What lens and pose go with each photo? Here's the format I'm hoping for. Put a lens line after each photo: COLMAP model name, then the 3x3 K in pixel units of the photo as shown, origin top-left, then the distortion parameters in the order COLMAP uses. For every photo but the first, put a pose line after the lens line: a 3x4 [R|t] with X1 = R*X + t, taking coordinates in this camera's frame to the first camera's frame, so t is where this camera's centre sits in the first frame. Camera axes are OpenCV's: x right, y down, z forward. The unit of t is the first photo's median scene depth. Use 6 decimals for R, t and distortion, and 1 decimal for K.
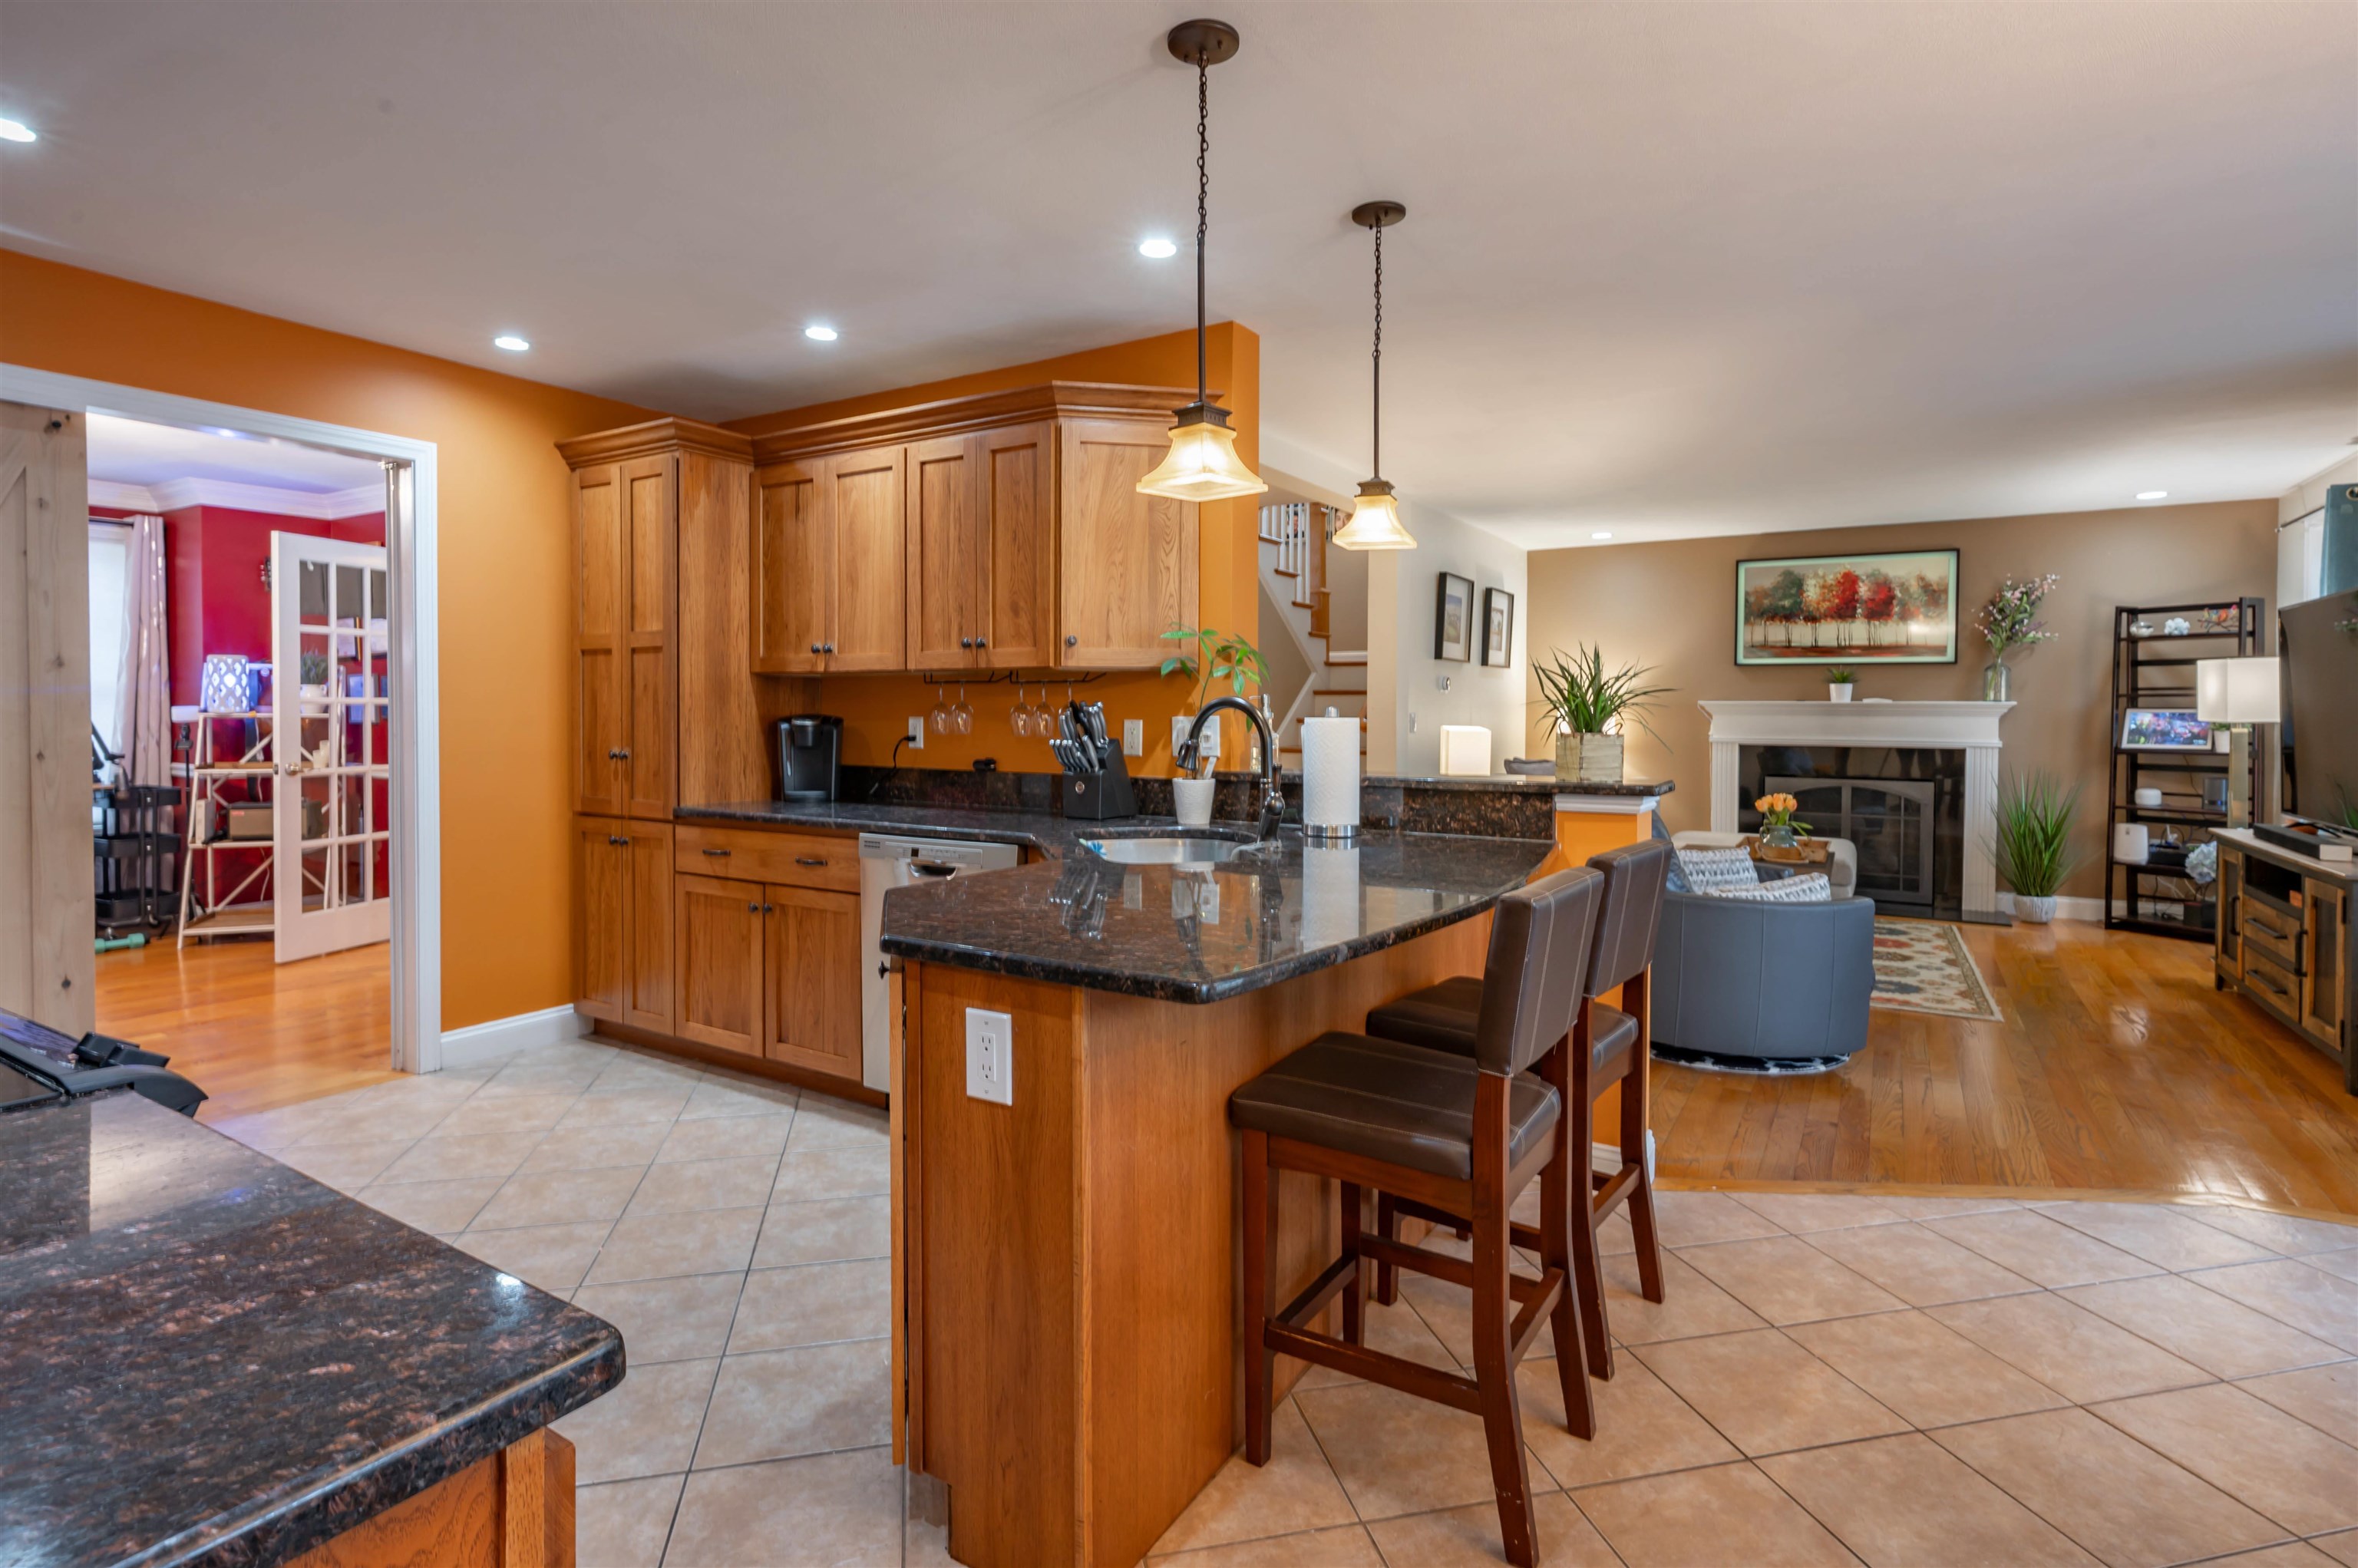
lens RADIAL K [[1147.9, 0, 1160.4], [0, 1147.9, 725.1], [0, 0, 1]] dist [-0.006465, 0.005209]
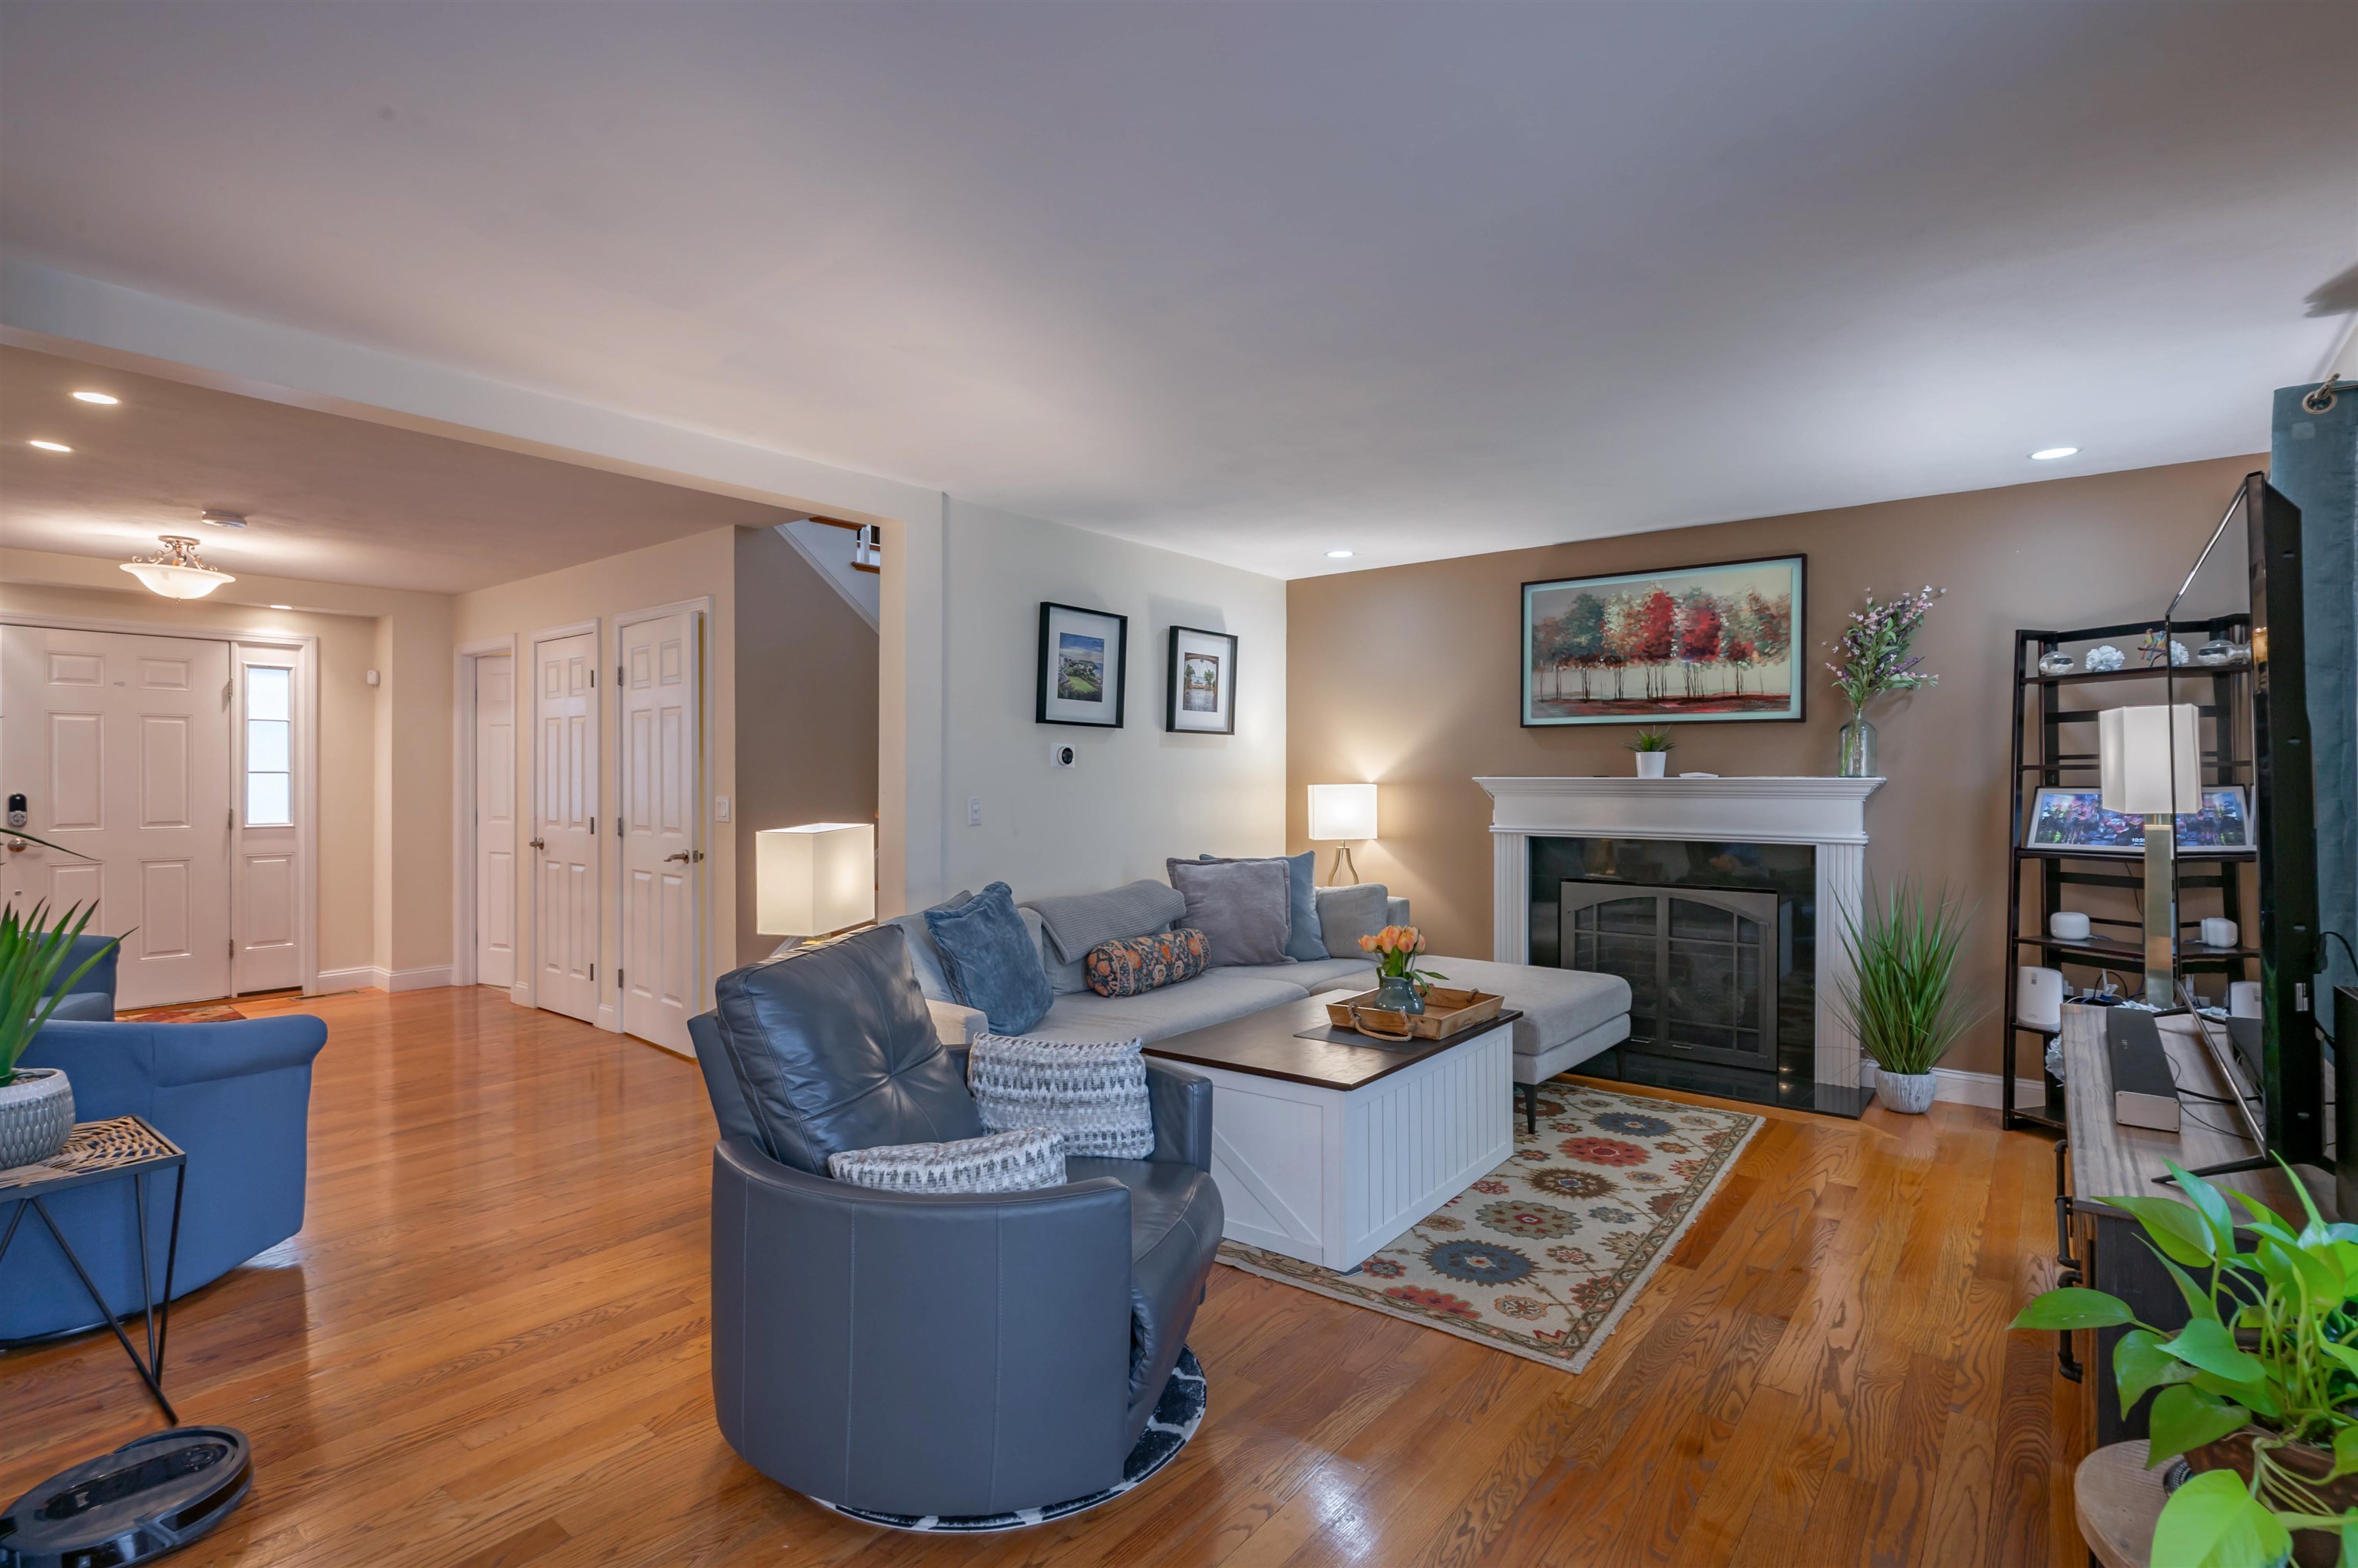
lens RADIAL K [[1147.9, 0, 1141.5], [0, 1147.9, 777.4], [0, 0, 1]] dist [-0.006465, 0.005209]
pose [[0.994458, -0.004886, -0.105017, 0.390185], [0.003189, 0.999862, -0.016321, -0.010592], [0.105082, 0.015896, 0.994336, 0.288914]]
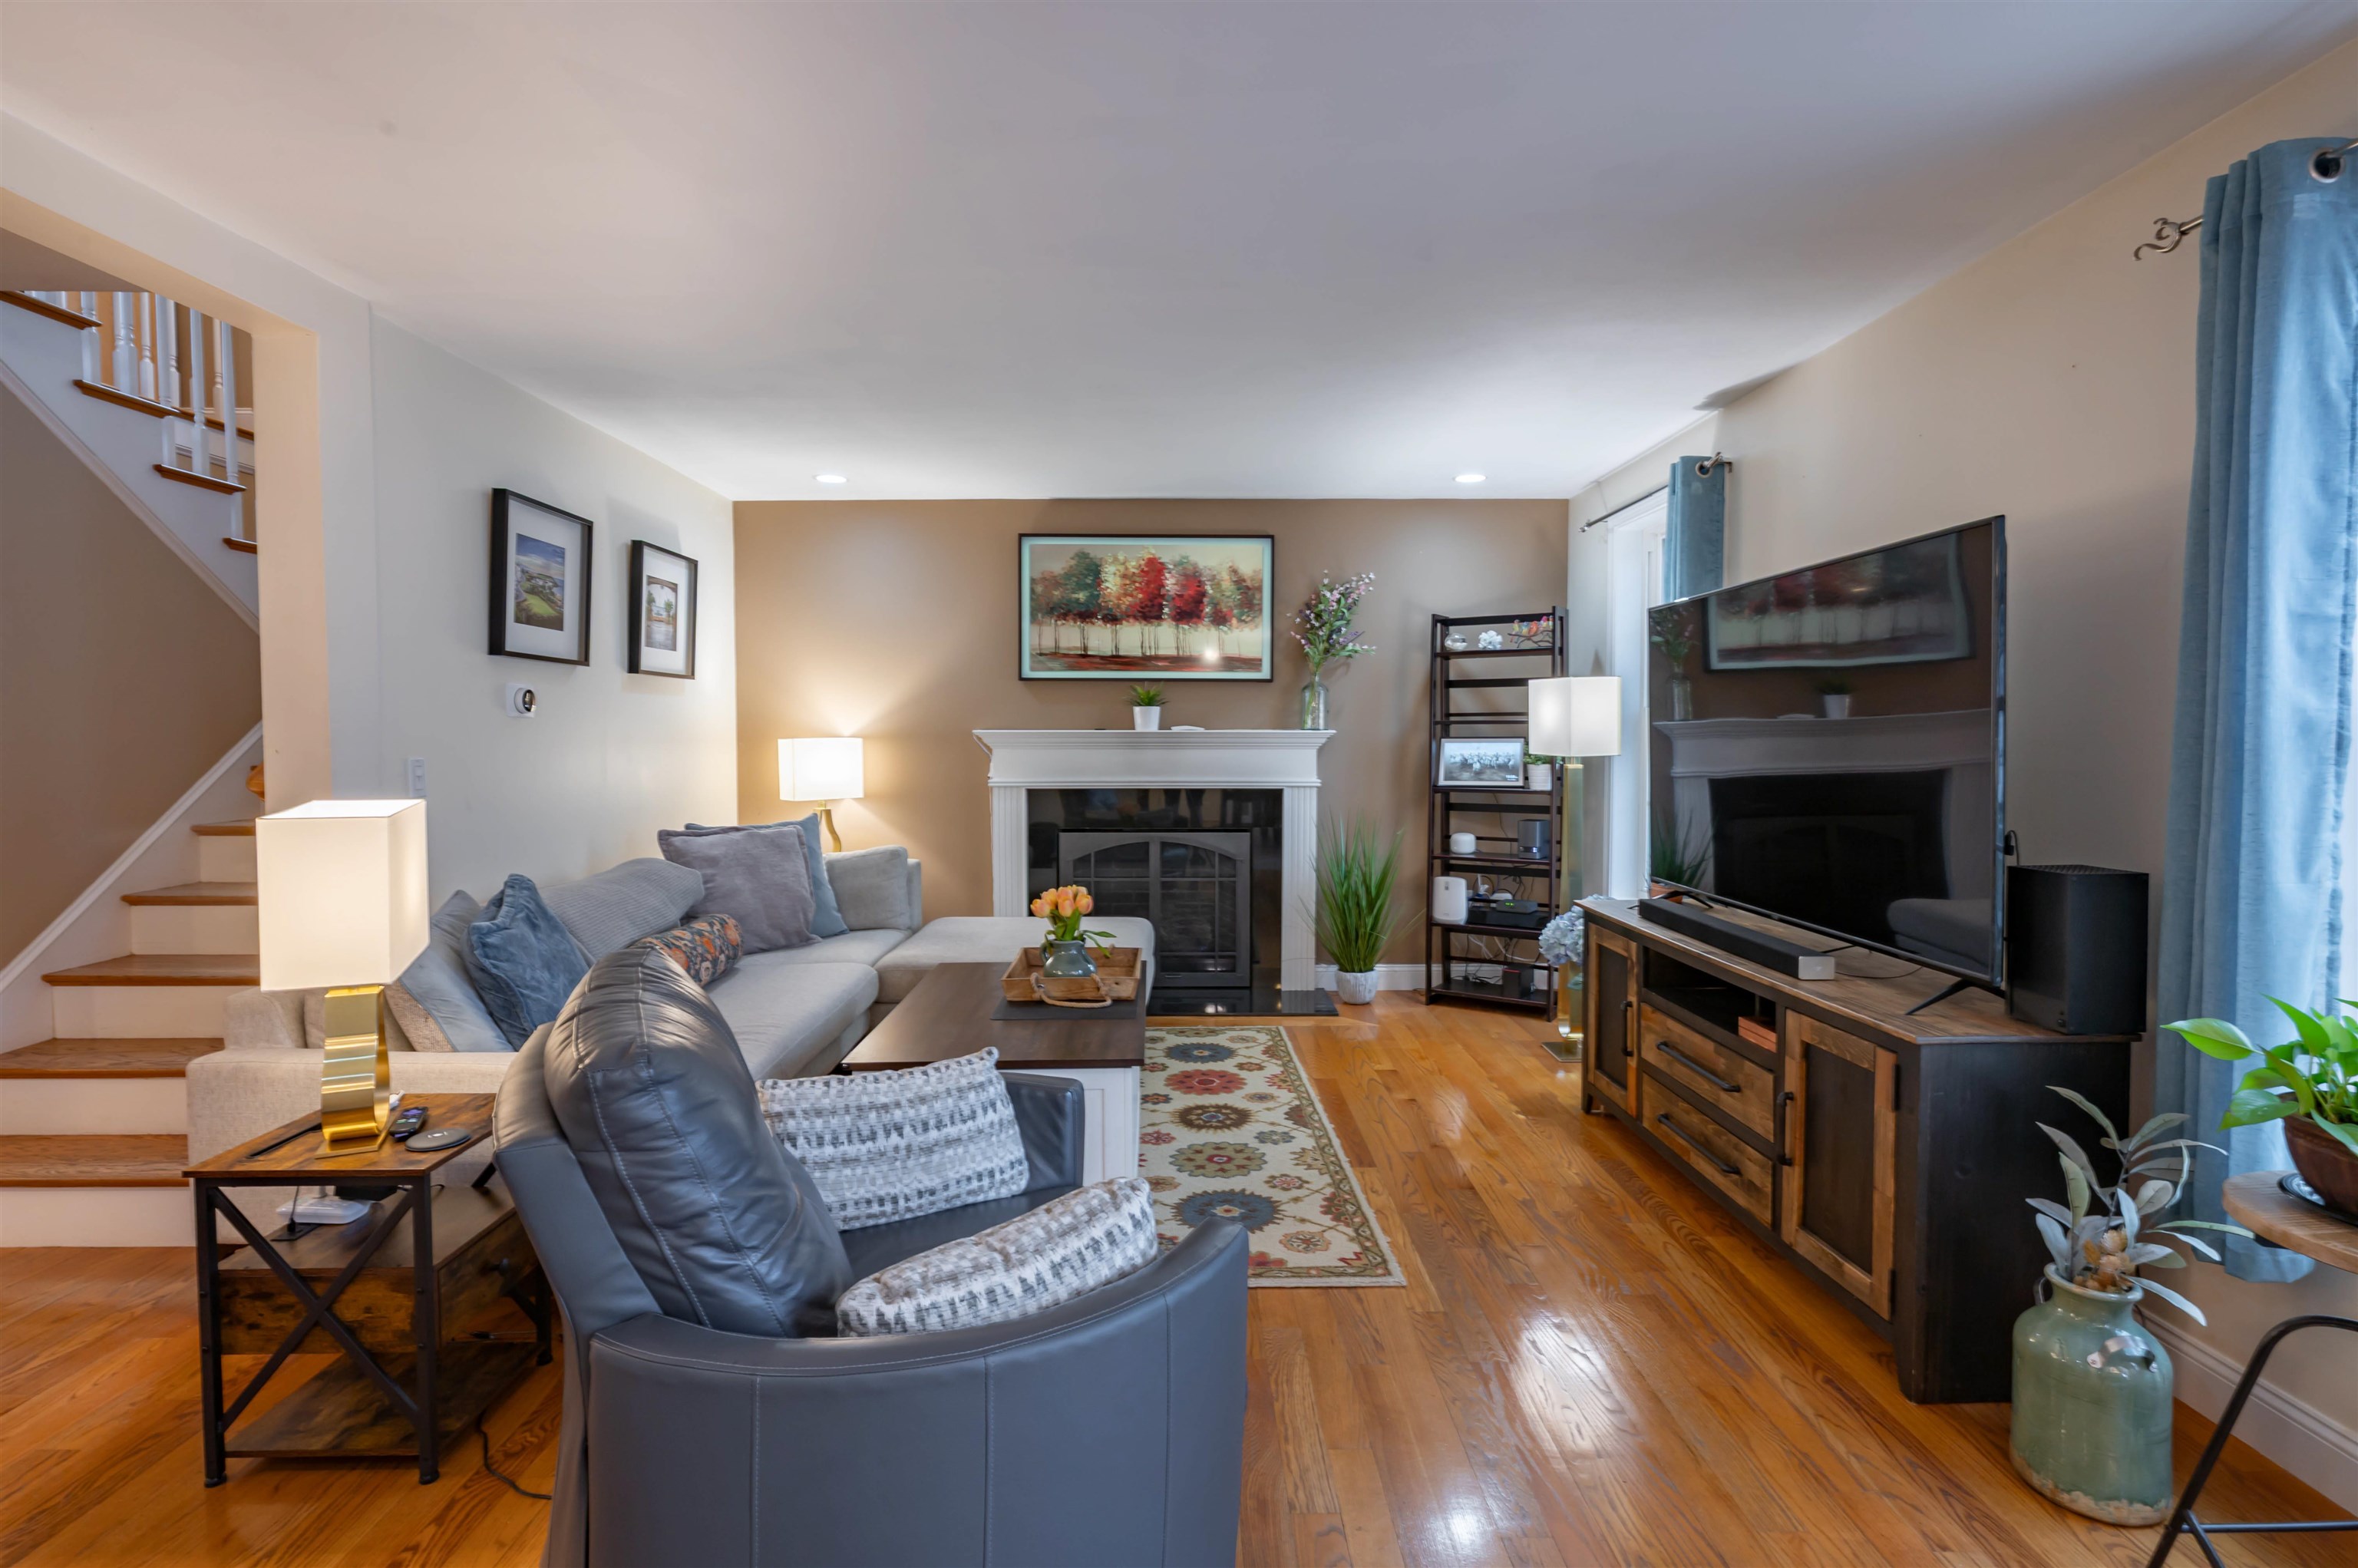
lens RADIAL K [[1147.9, 0, 1198.7], [0, 1147.9, 780.7], [0, 0, 1]] dist [-0.006465, 0.005209]
pose [[0.831509, -0.028459, 0.554782, 0.221000], [0.013216, 0.999418, 0.031461, -0.011399], [-0.555354, -0.018828, 0.831401, 0.385259]]
